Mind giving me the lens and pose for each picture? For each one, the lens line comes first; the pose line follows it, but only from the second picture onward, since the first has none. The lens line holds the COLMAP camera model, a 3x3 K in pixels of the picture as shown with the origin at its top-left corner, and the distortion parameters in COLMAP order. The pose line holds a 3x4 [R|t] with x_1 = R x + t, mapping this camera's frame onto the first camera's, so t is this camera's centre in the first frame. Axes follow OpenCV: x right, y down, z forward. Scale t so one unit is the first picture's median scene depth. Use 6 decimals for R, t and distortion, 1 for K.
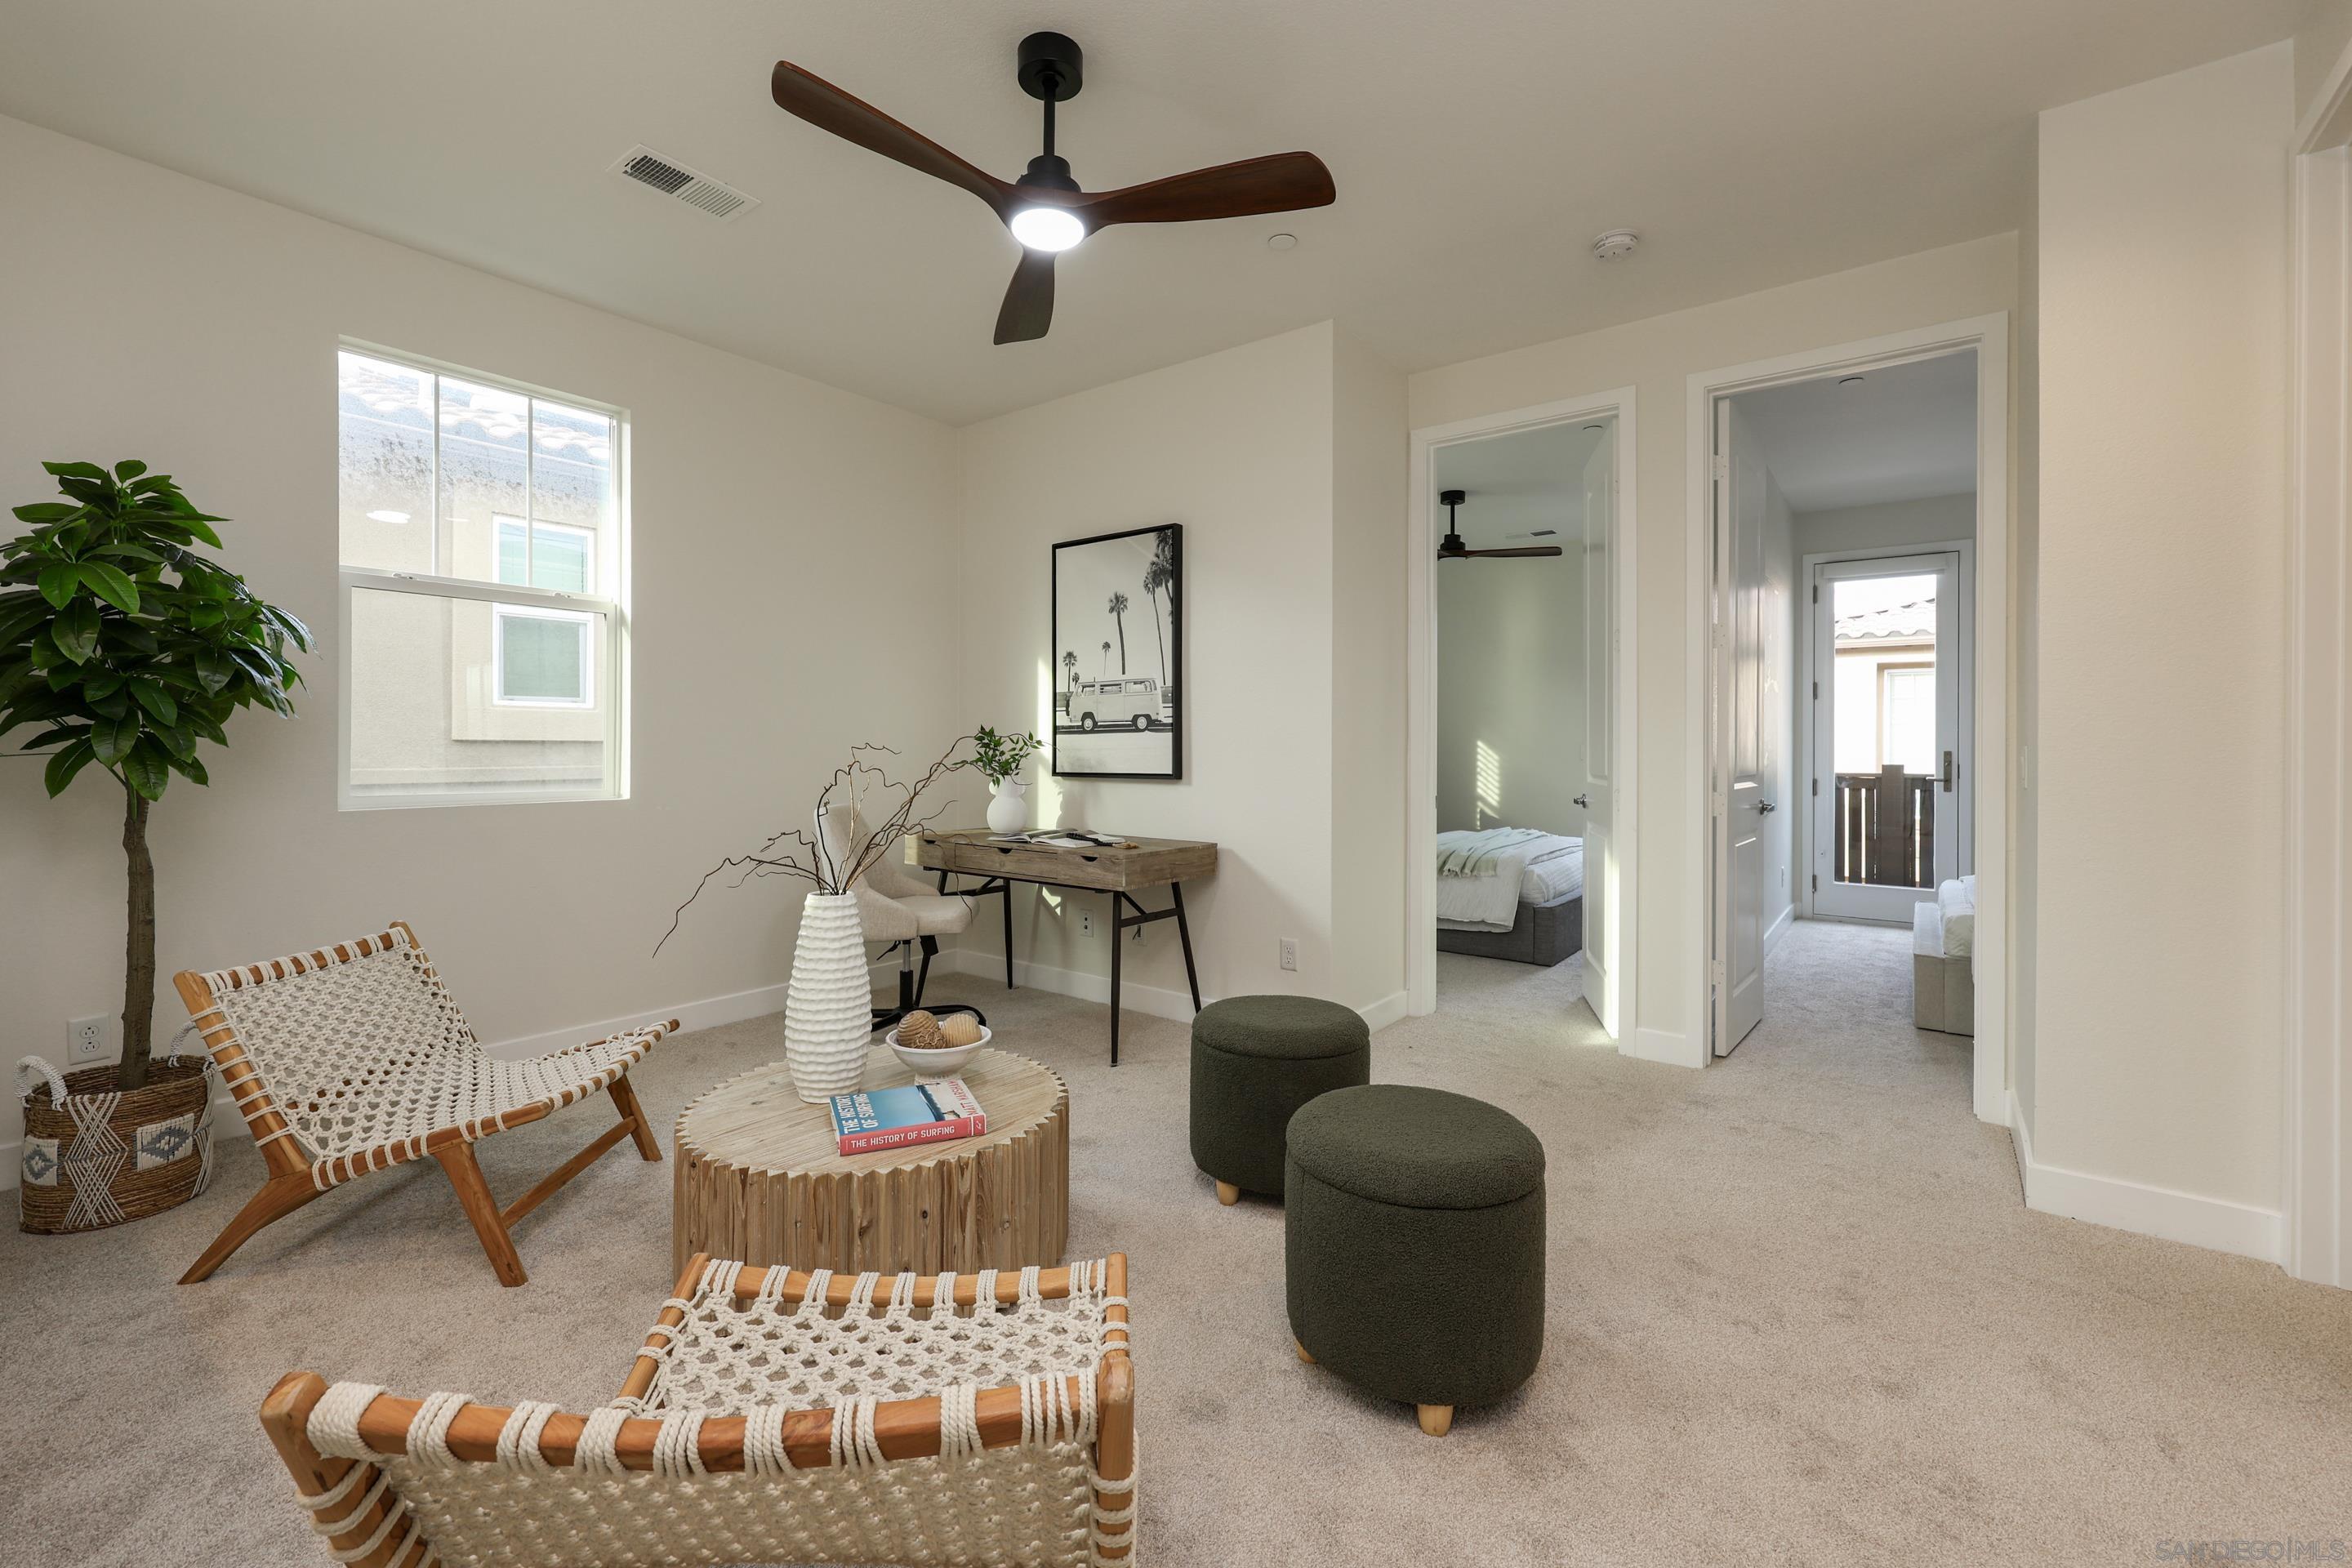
lens RADIAL K [[984.5, 0, 1177.9], [0, 984.5, 750.8], [0, 0, 1]] dist [-0.000403, -0.000035]
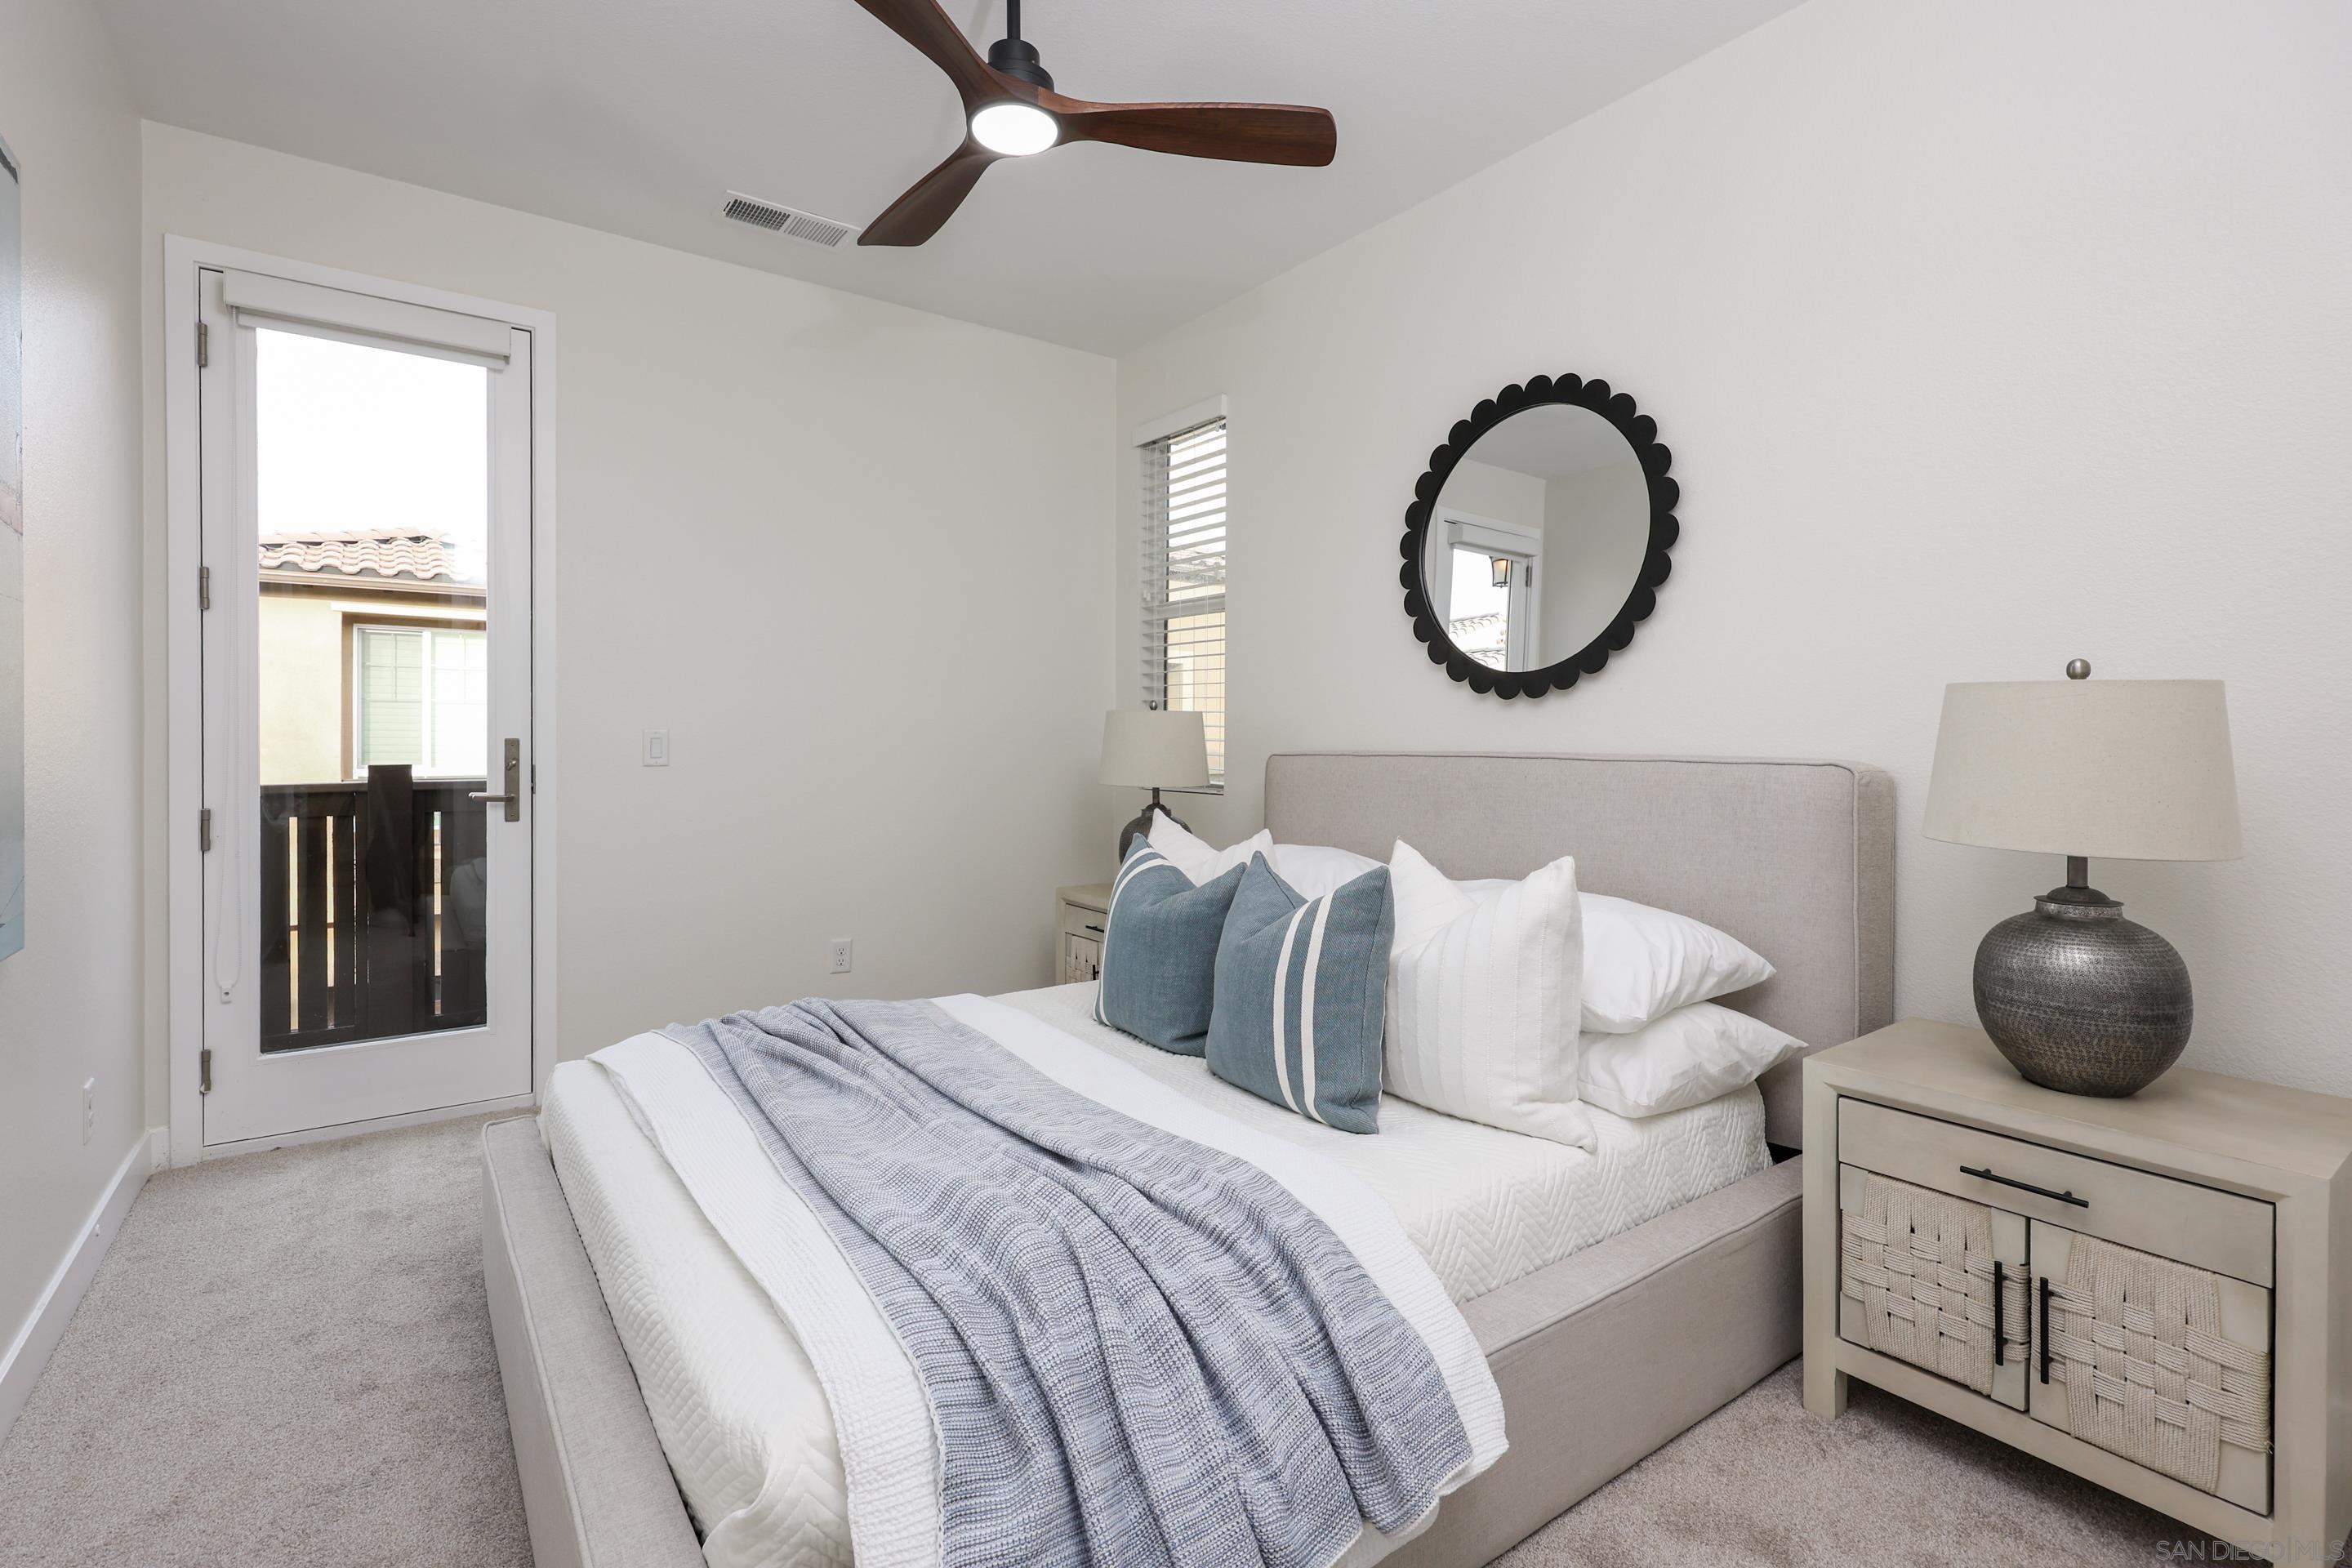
lens RADIAL K [[1089.0, 0, 1177.2], [0, 1089.0, 735.7], [0, 0, 1]] dist [0.000194, -0.000094]
pose [[0.293788, -0.007759, 0.955839, 0.321080], [0.001794, 0.999970, 0.007566, -0.003836], [-0.955869, -0.000508, 0.293793, 0.464622]]
